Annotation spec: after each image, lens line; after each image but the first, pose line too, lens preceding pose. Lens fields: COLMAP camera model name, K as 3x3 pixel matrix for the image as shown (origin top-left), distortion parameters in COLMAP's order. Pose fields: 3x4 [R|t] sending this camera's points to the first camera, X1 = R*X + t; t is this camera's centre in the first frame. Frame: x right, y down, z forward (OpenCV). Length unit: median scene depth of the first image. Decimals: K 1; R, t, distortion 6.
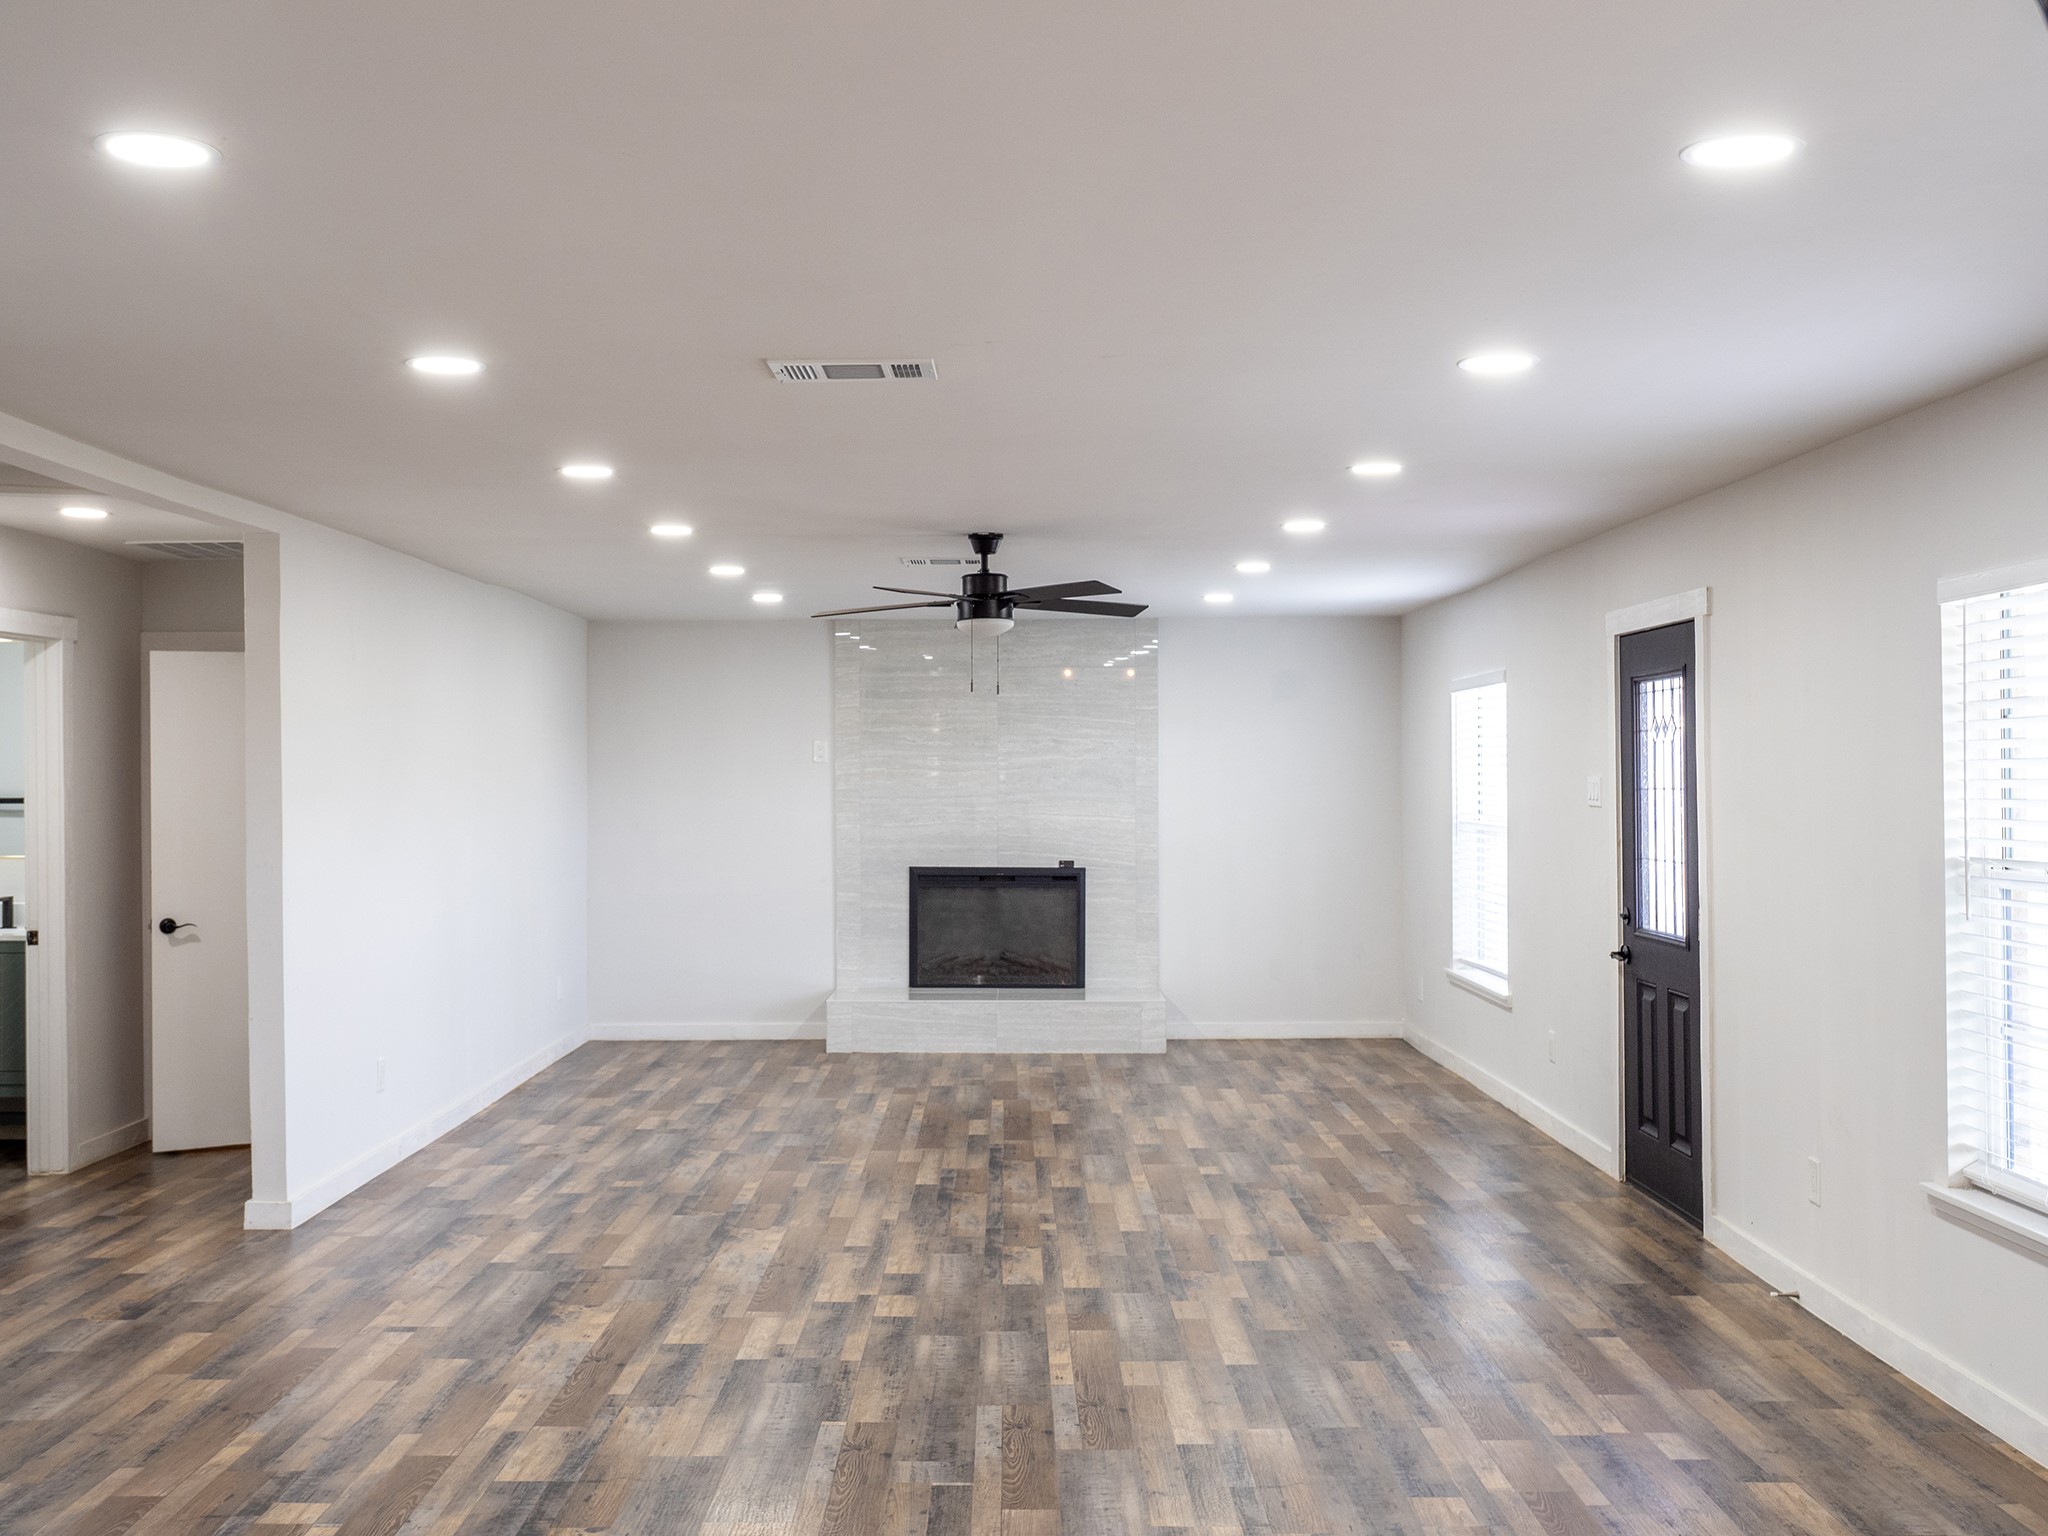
lens RADIAL K [[2041.6, 0, 1019.9], [0, 2041.6, 765.4], [0, 0, 1]] dist [0.023453, 0.000000]
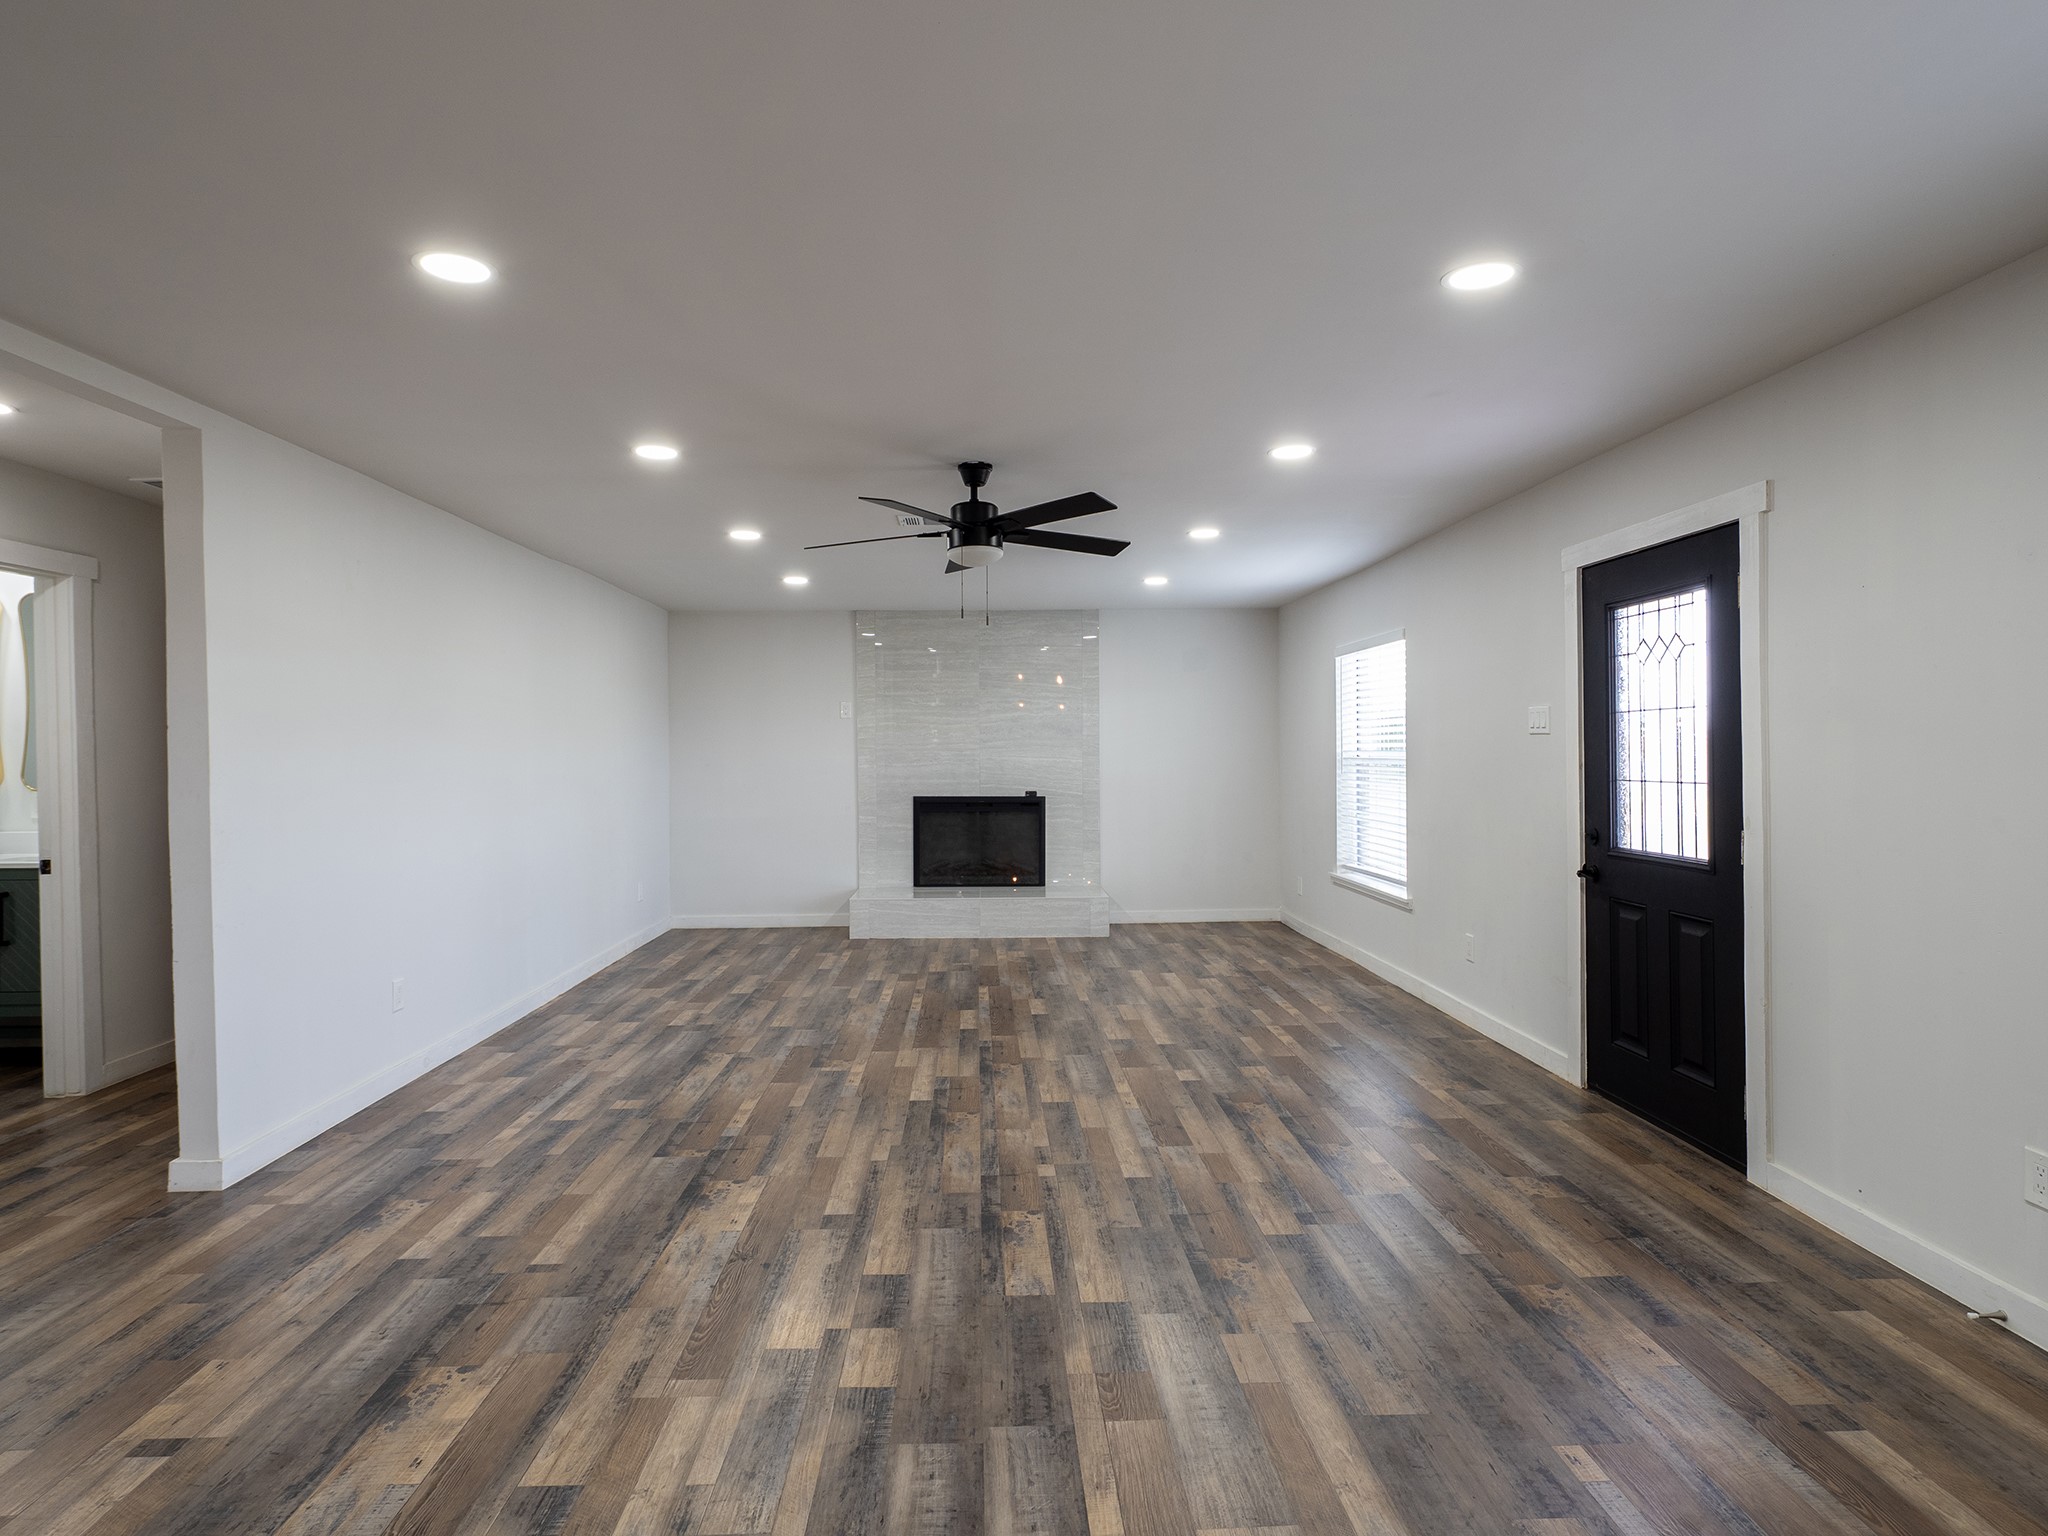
lens RADIAL K [[1090.3, 0, 1017.2], [0, 1090.3, 757.0], [0, 0, 1]] dist [-0.002323, 0.000149]
pose [[0.999515, -0.004385, 0.030816, -0.013220], [0.004048, 0.999932, 0.010964, 0.026034], [-0.030862, -0.010834, 0.999465, 0.454819]]
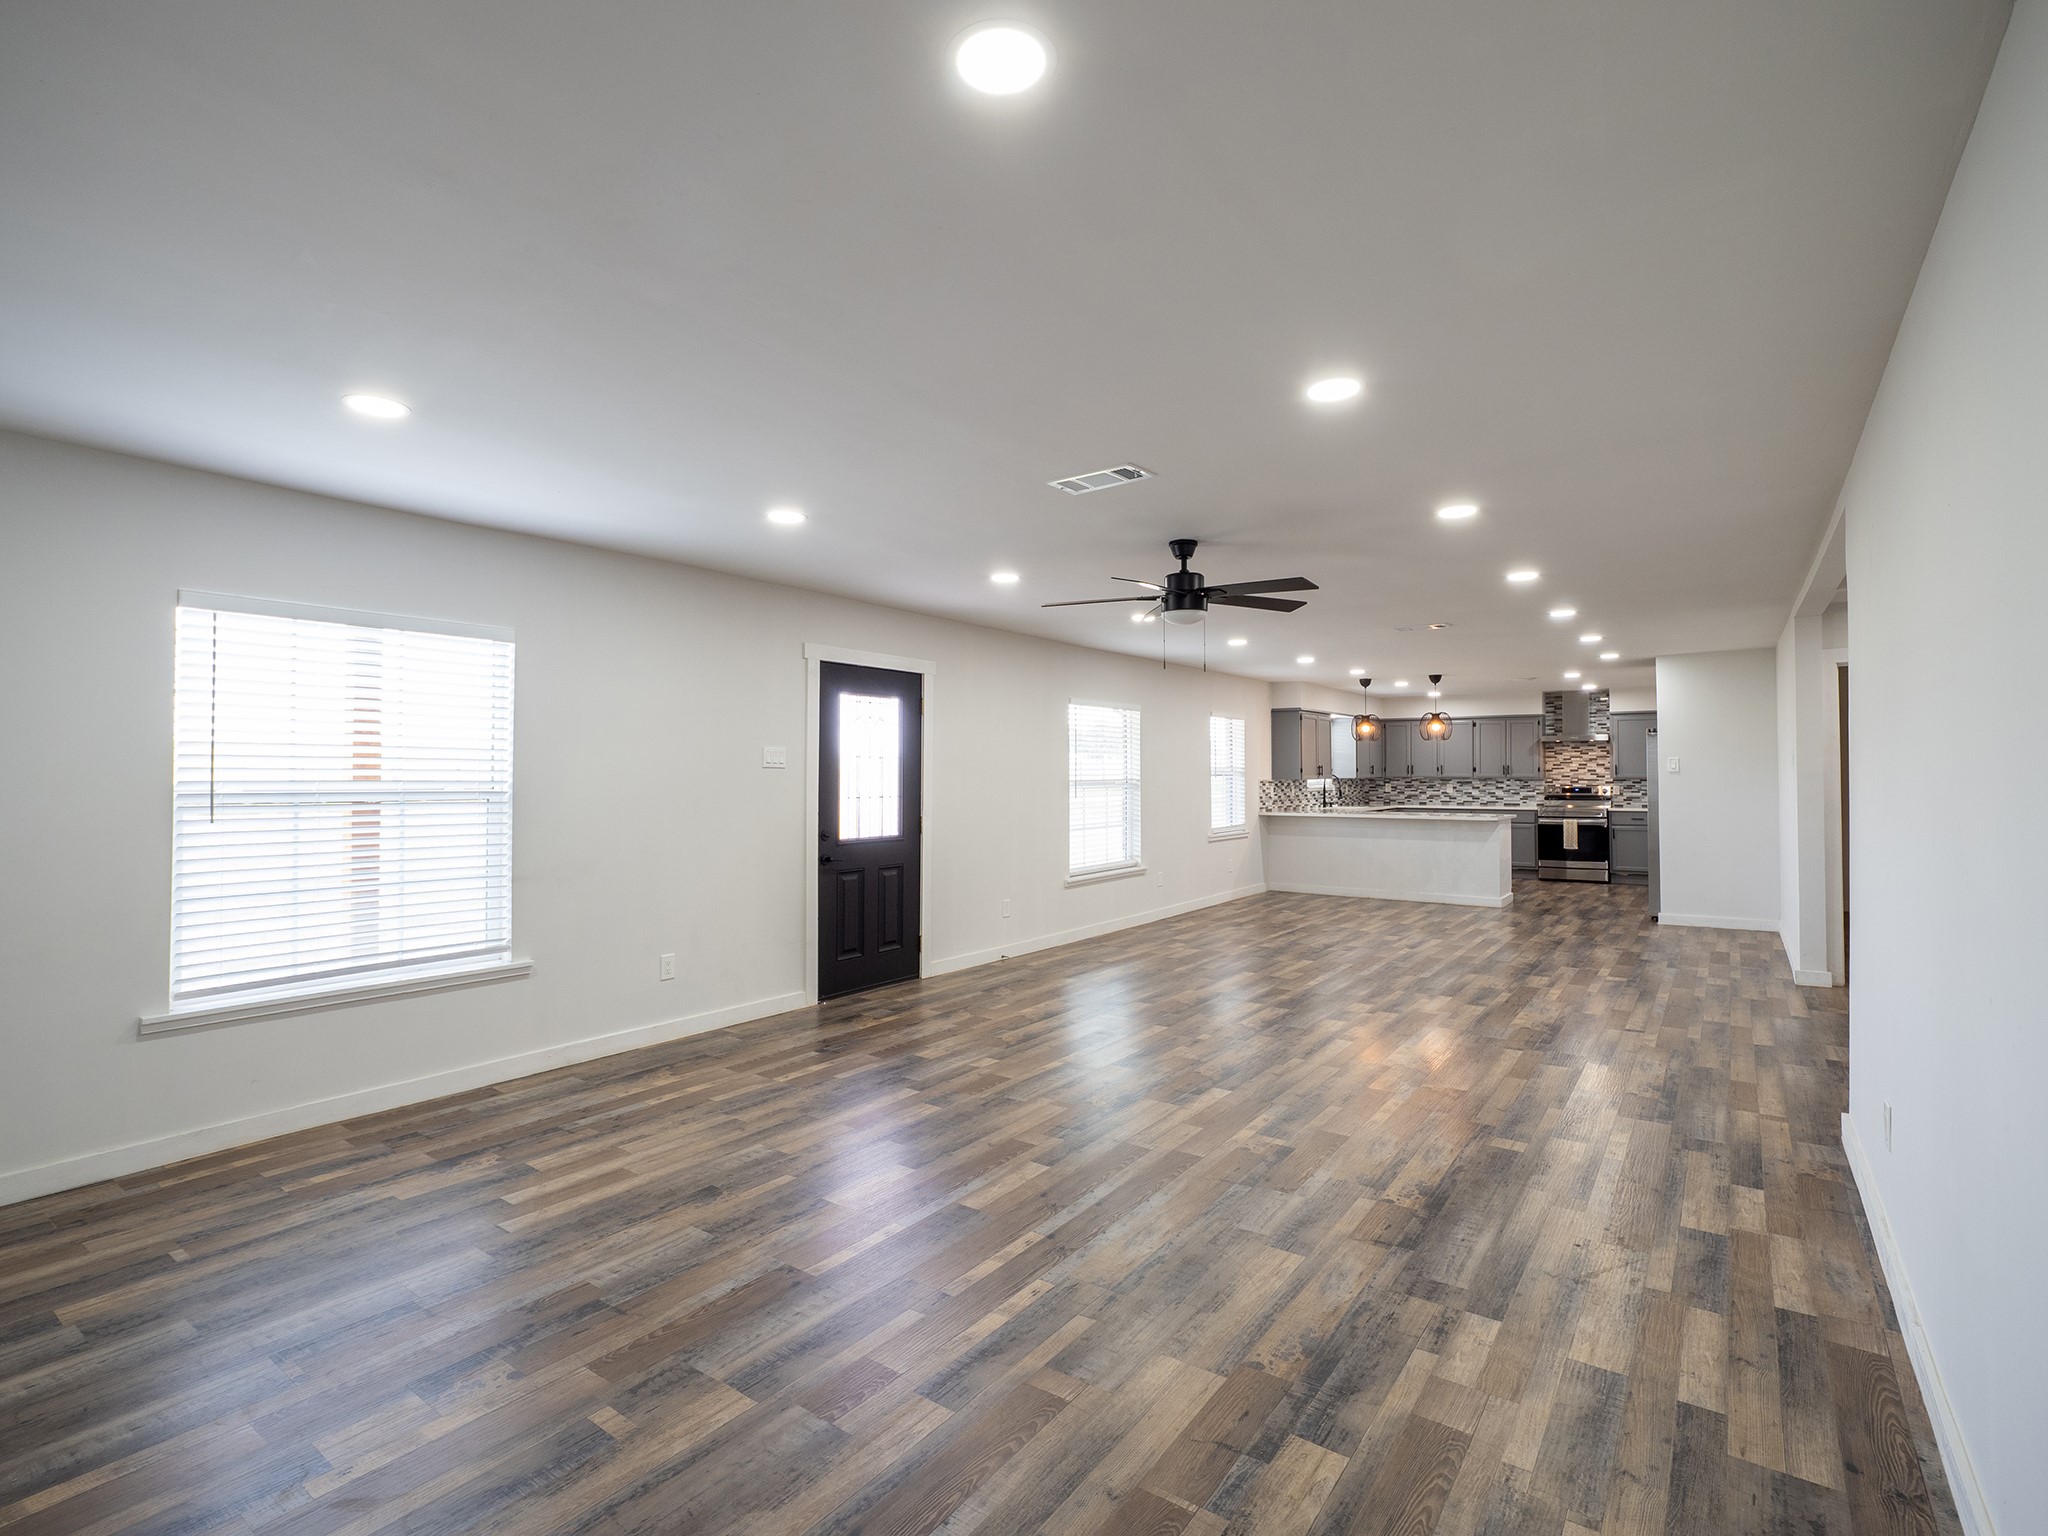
lens RADIAL K [[978.6, 0, 1013.3], [0, 978.6, 776.3], [0, 0, 1]] dist [-0.001446, -0.000442]
pose [[-0.797971, 0.003950, 0.602683, -0.286333], [-0.000642, 0.999972, -0.007404, 0.032660], [-0.602695, -0.006295, -0.797947, 1.524268]]
